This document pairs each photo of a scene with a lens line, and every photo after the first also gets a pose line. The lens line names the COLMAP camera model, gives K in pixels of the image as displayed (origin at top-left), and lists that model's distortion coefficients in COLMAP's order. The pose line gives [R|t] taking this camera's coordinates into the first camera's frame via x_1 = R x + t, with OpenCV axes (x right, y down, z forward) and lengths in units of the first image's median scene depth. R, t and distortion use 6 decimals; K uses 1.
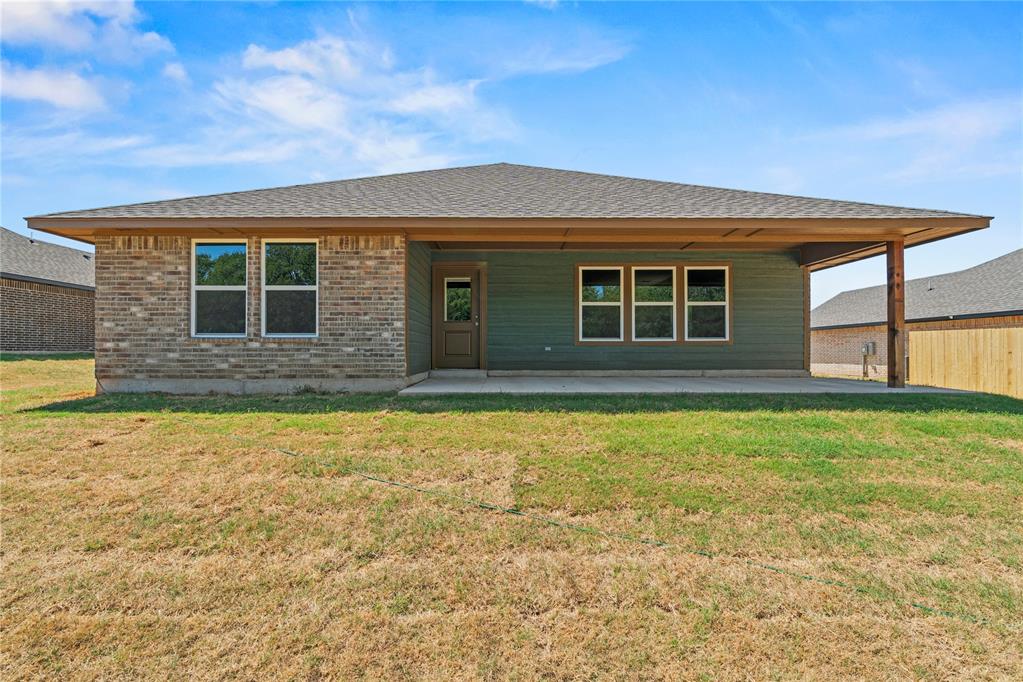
lens RADIAL K [[485.1, 0, 503.4], [0, 485.1, 349.2], [0, 0, 1]] dist [-0.004000, -0.000337]
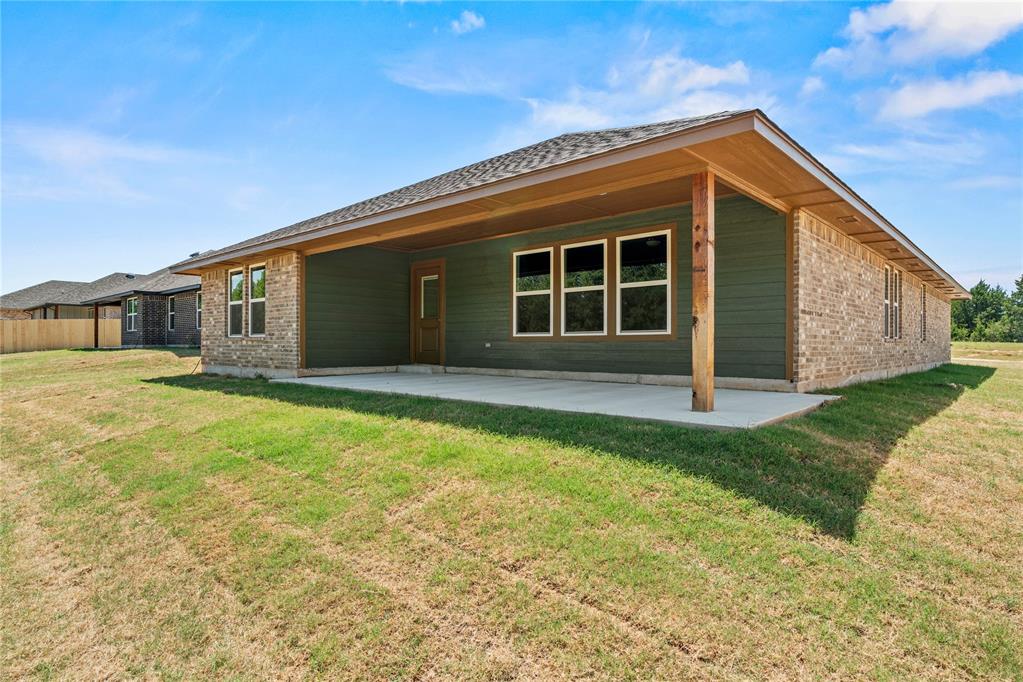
lens RADIAL K [[567.9, 0, 511.5], [0, 567.9, 341.0], [0, 0, 1]] dist [0.001028, 0.000114]
pose [[0.739373, -0.002592, -0.673291, 1.151486], [0.001685, 0.999997, -0.002000, -0.008618], [0.673294, 0.000344, 0.739374, 0.309707]]
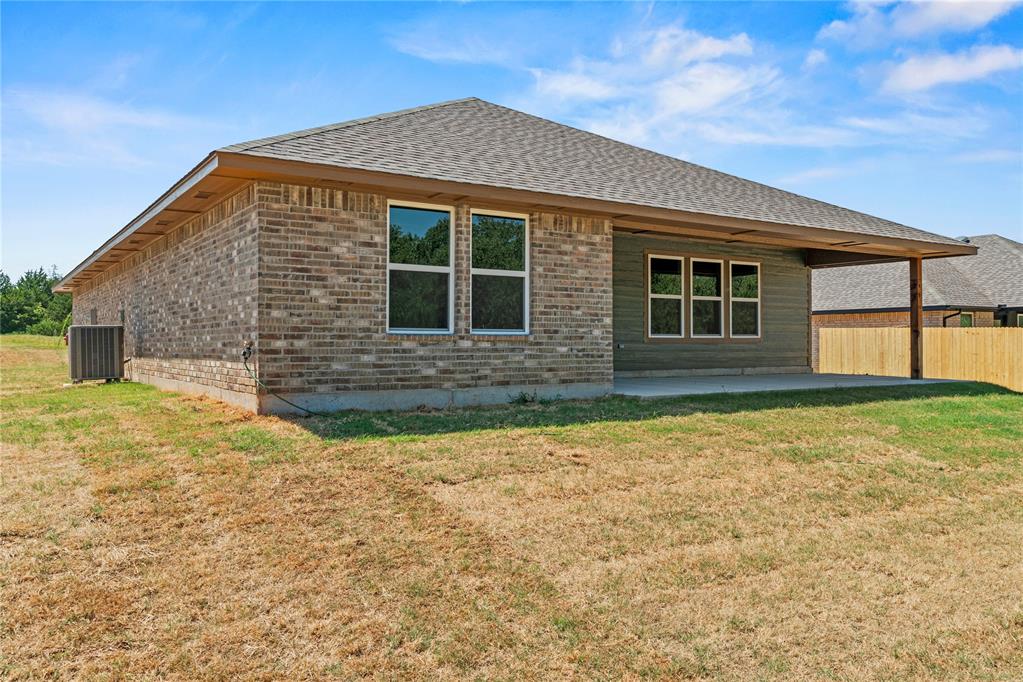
lens RADIAL K [[797.0, 0, 511.5], [0, 797.0, 341.0], [0, 0, 1]] dist [0.003776, 0.000057]
pose [[0.835961, 0.002625, 0.548782, -1.155787], [-0.004336, 0.999989, 0.001822, -0.016335], [-0.548771, -0.003903, 0.835963, -0.114371]]
